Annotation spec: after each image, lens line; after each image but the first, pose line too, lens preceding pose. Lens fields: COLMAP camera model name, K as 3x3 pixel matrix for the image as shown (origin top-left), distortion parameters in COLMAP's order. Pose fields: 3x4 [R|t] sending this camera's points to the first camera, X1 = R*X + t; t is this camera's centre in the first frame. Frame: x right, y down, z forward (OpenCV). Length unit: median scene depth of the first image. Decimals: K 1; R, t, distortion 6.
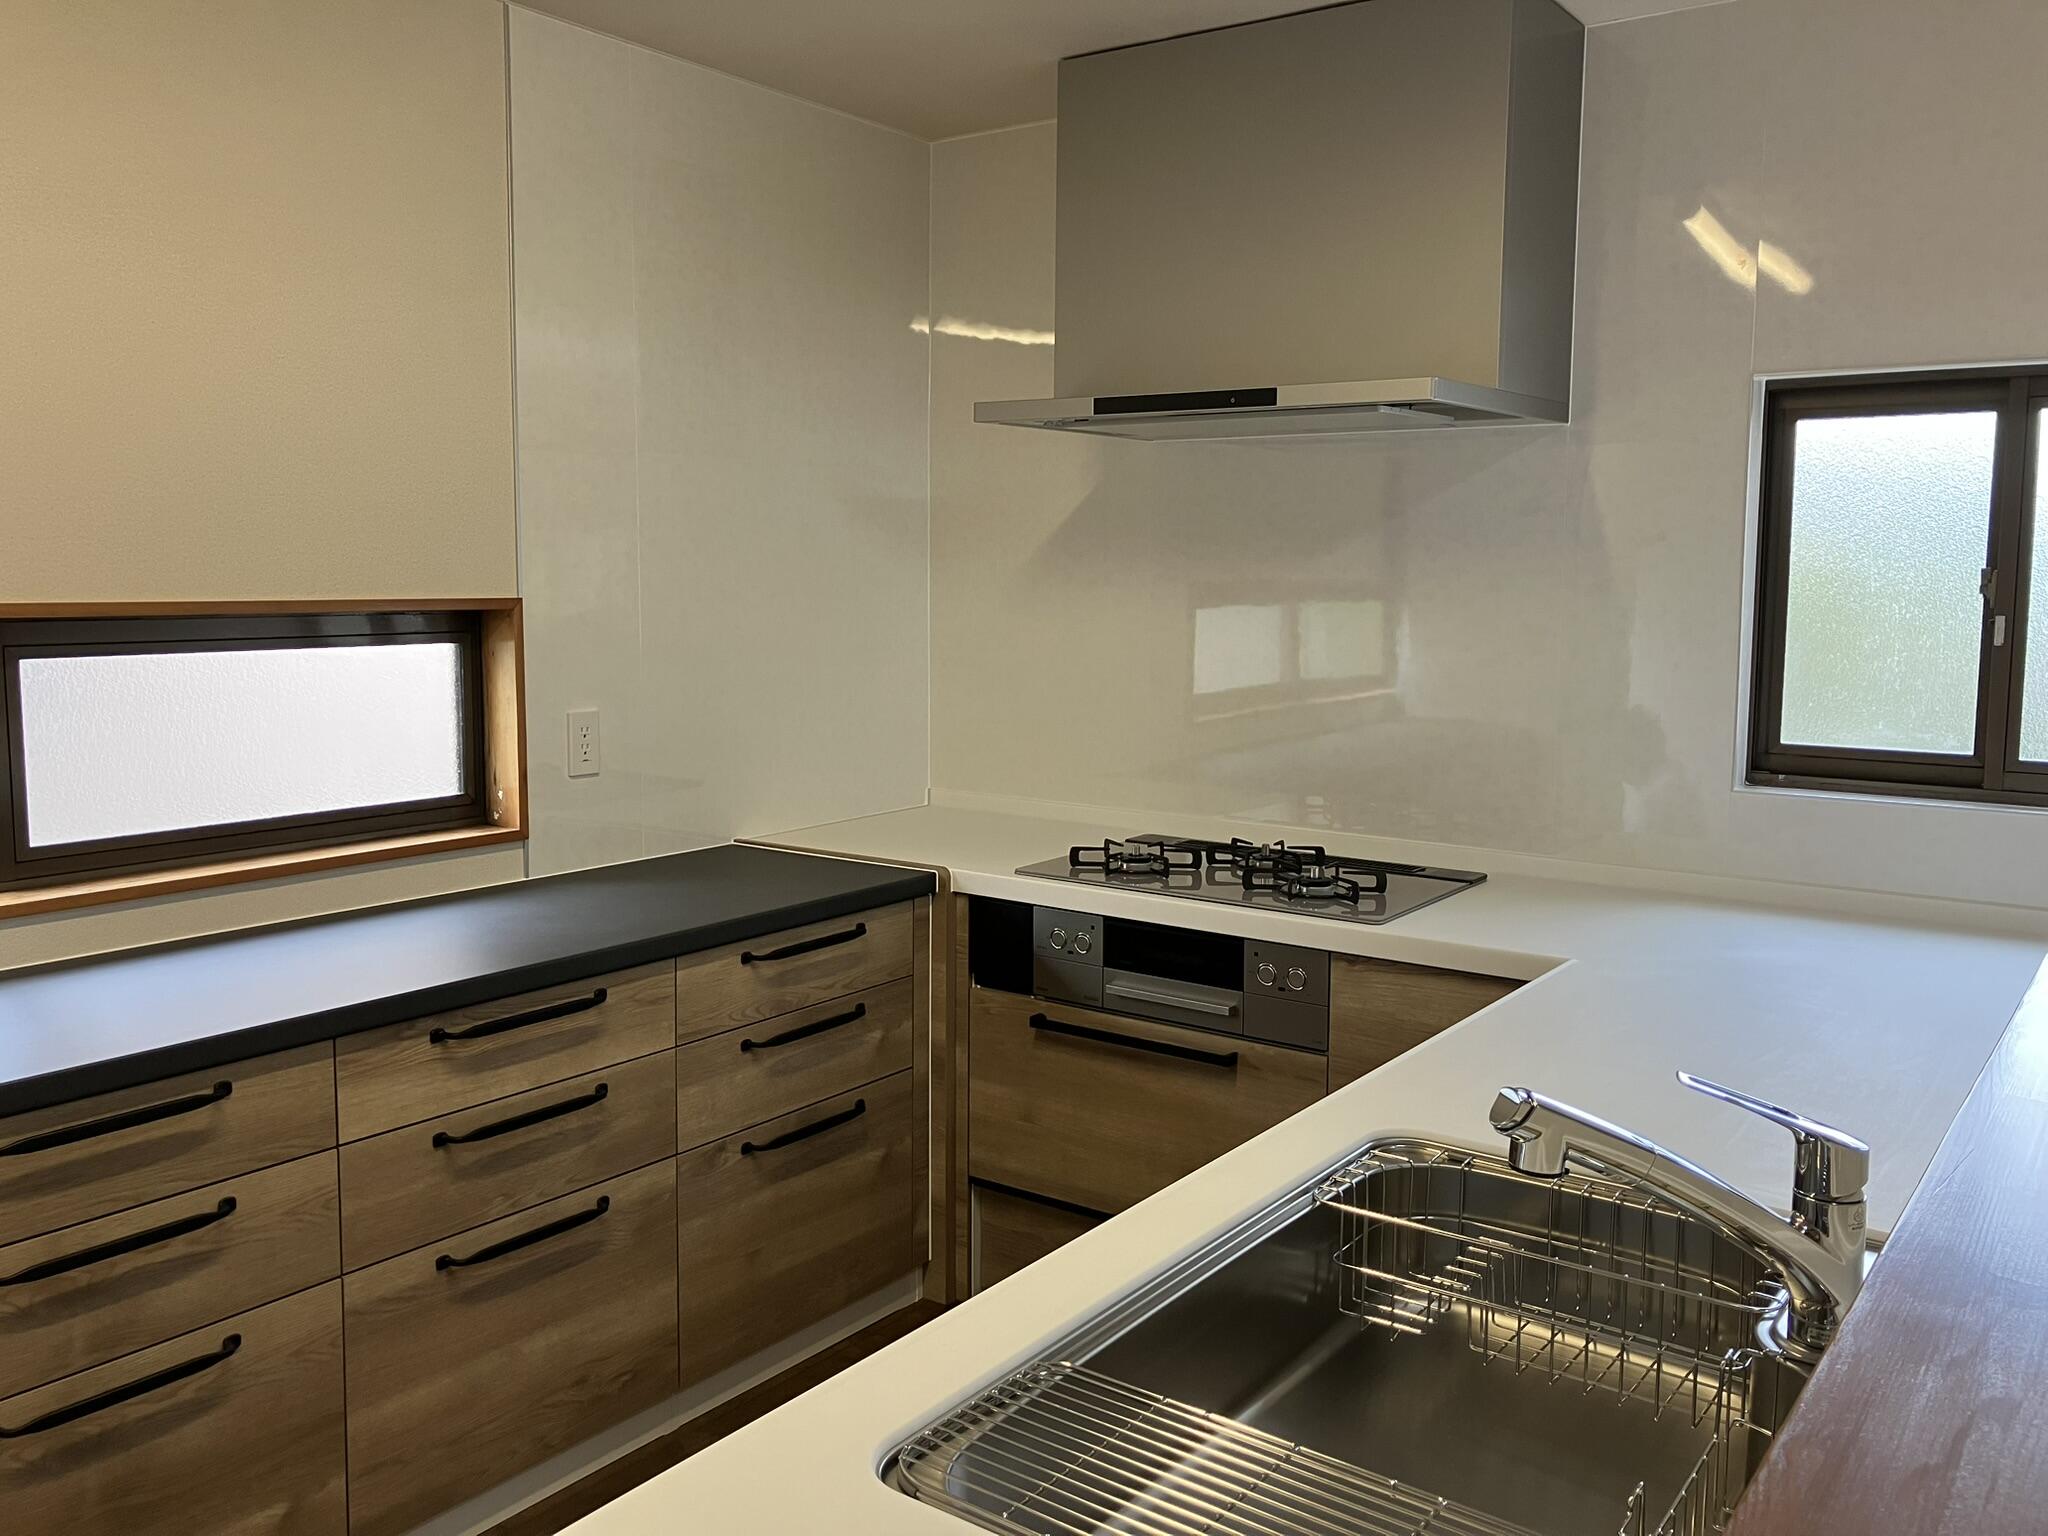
lens RADIAL K [[1699.2, 0, 1024.0], [0, 1699.2, 768.0], [0, 0, 1]] dist [0.020850, -0.001246]
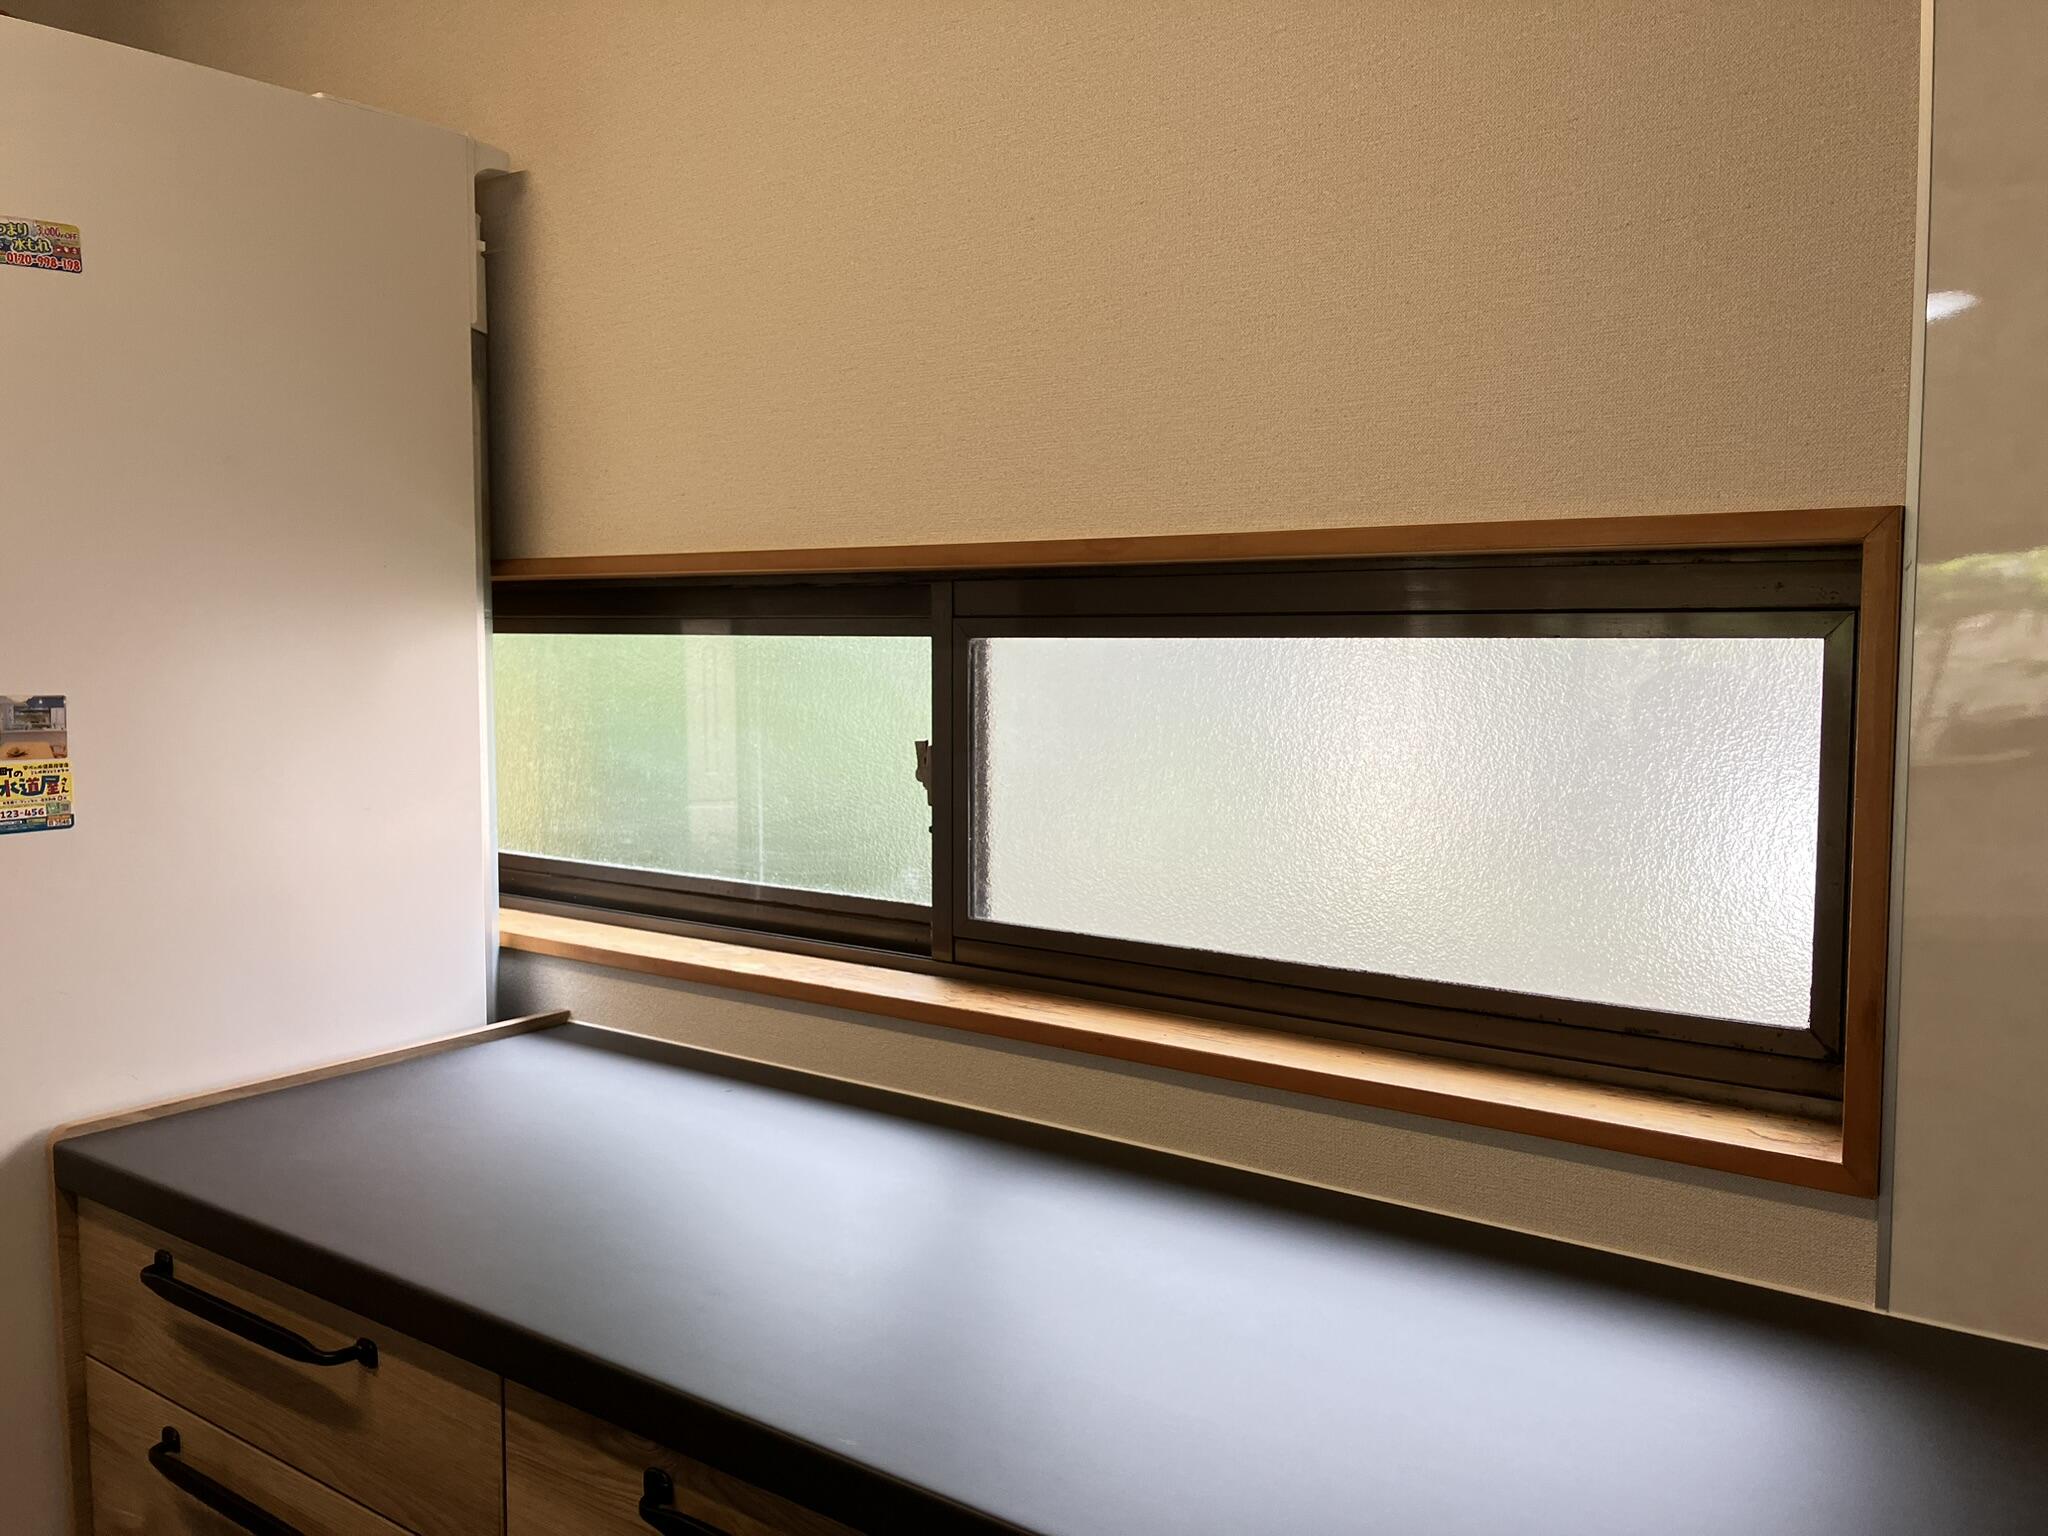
lens RADIAL K [[1699.2, 0, 1024.0], [0, 1699.2, 768.0], [0, 0, 1]] dist [0.020850, -0.001246]
pose [[-0.043640, 0.077109, -0.996067, 0.062545], [-0.109981, 0.990586, 0.081503, -0.060208], [0.992975, 0.113106, -0.034748, 0.907078]]
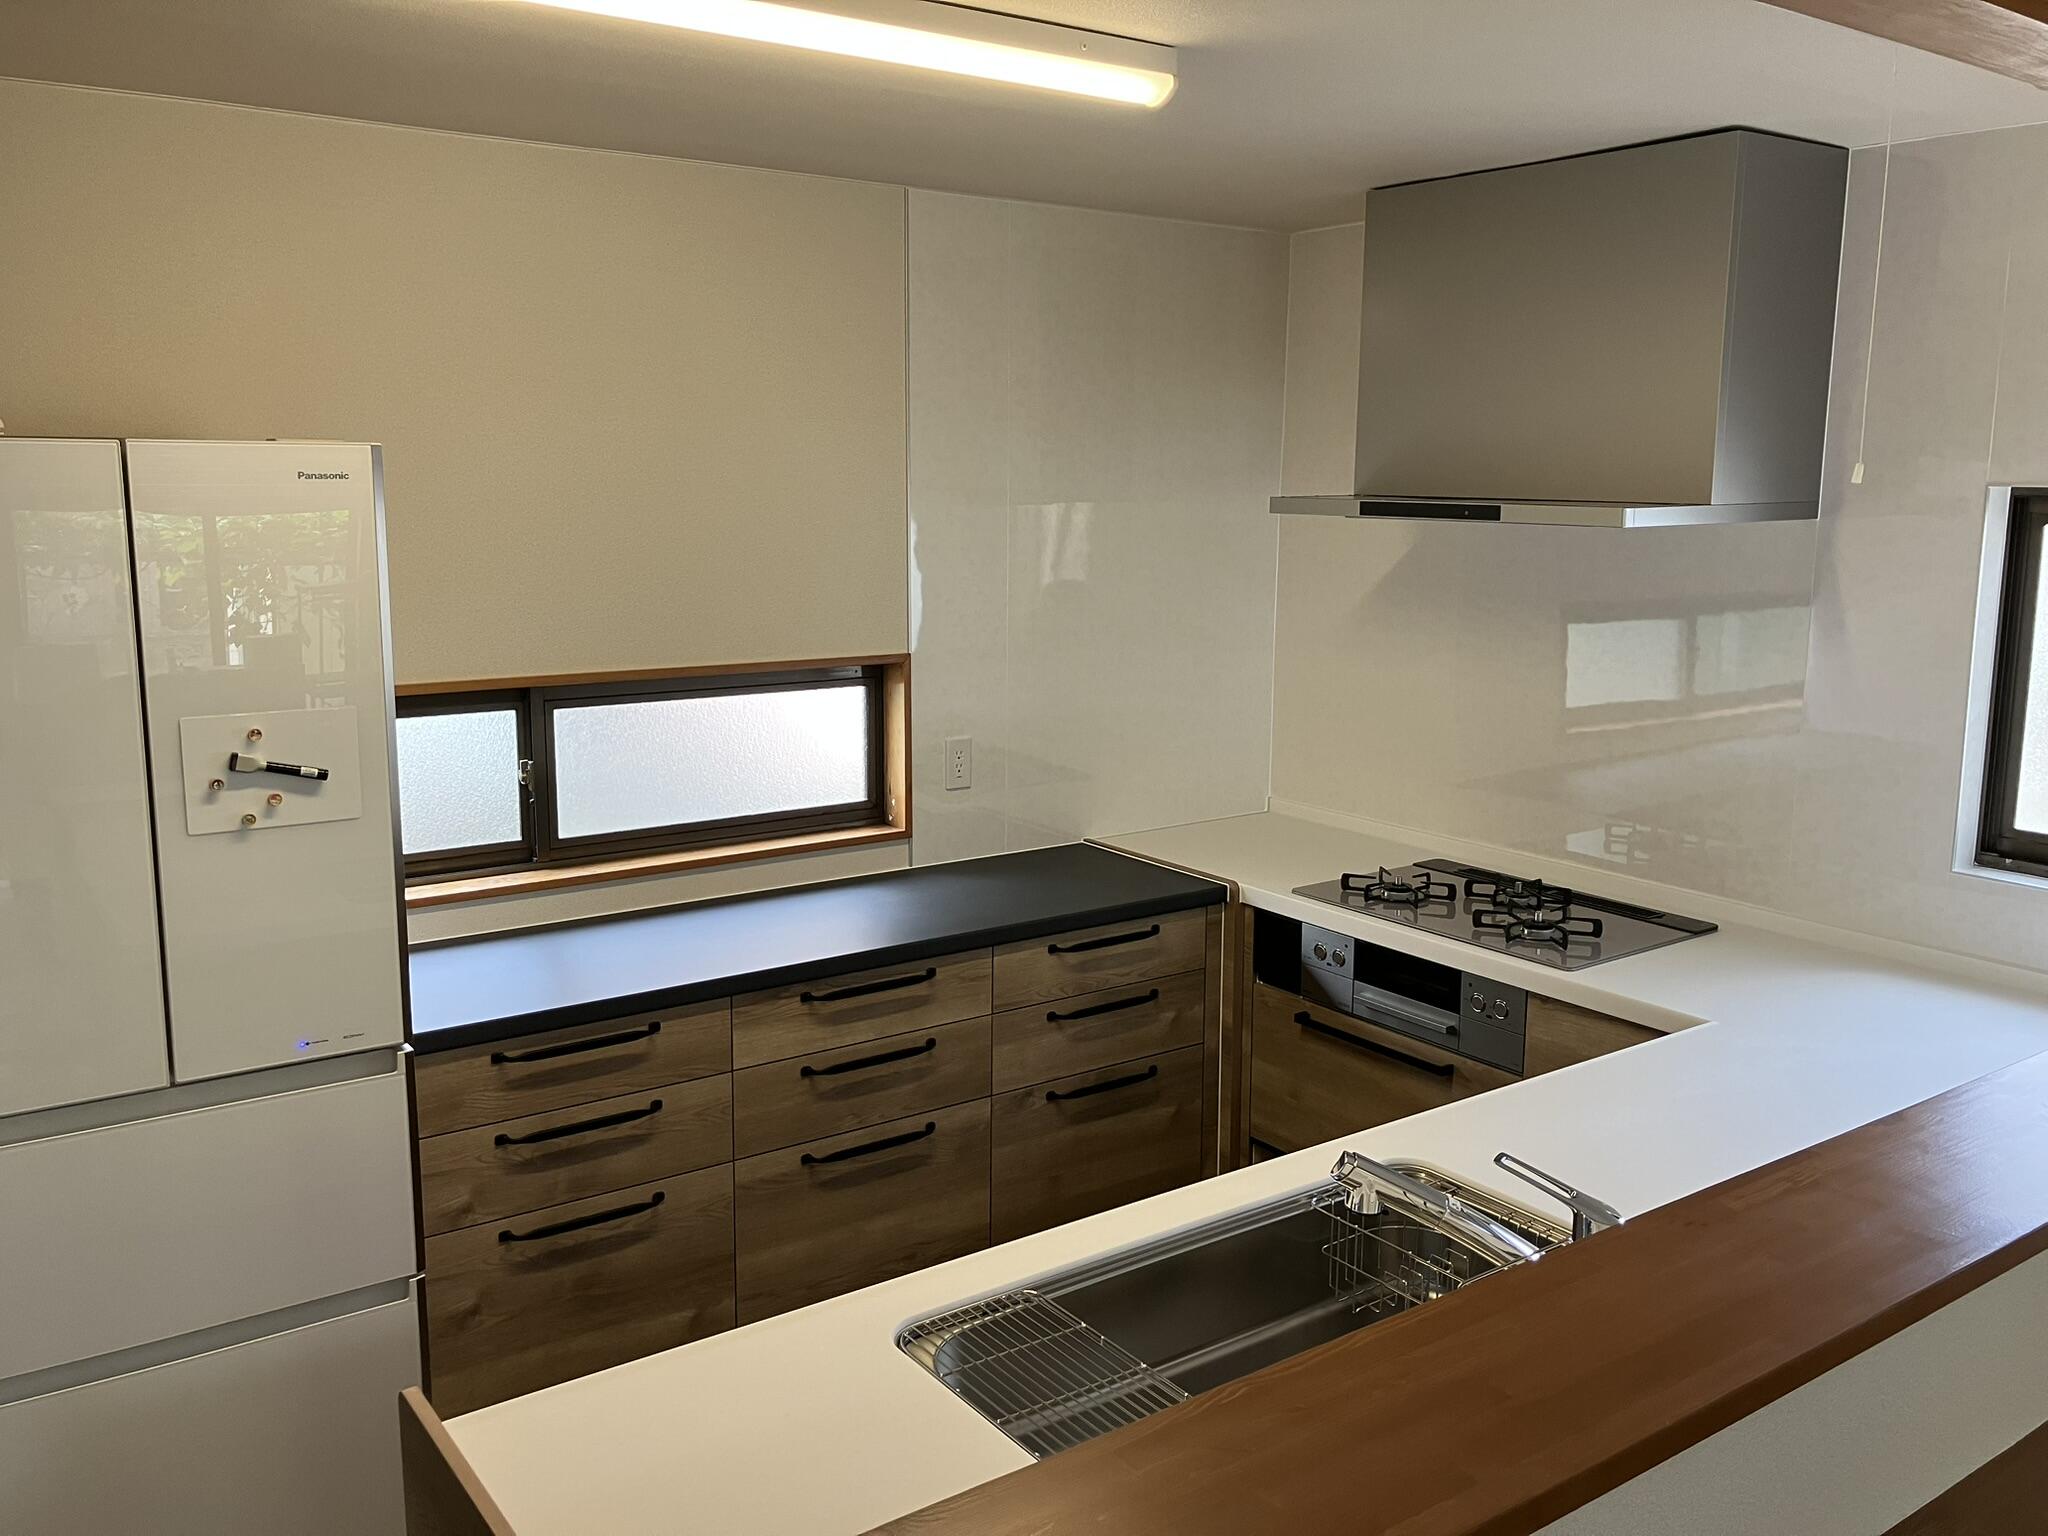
lens RADIAL K [[1696.7, 0, 1024.0], [0, 1696.7, 768.0], [0, 0, 1]] dist [0.144353, -0.378200]
pose [[0.945852, 0.054226, -0.320036, 0.219033], [-0.036267, 0.997428, 0.061816, -0.102948], [0.322565, -0.046862, 0.945387, -0.210535]]
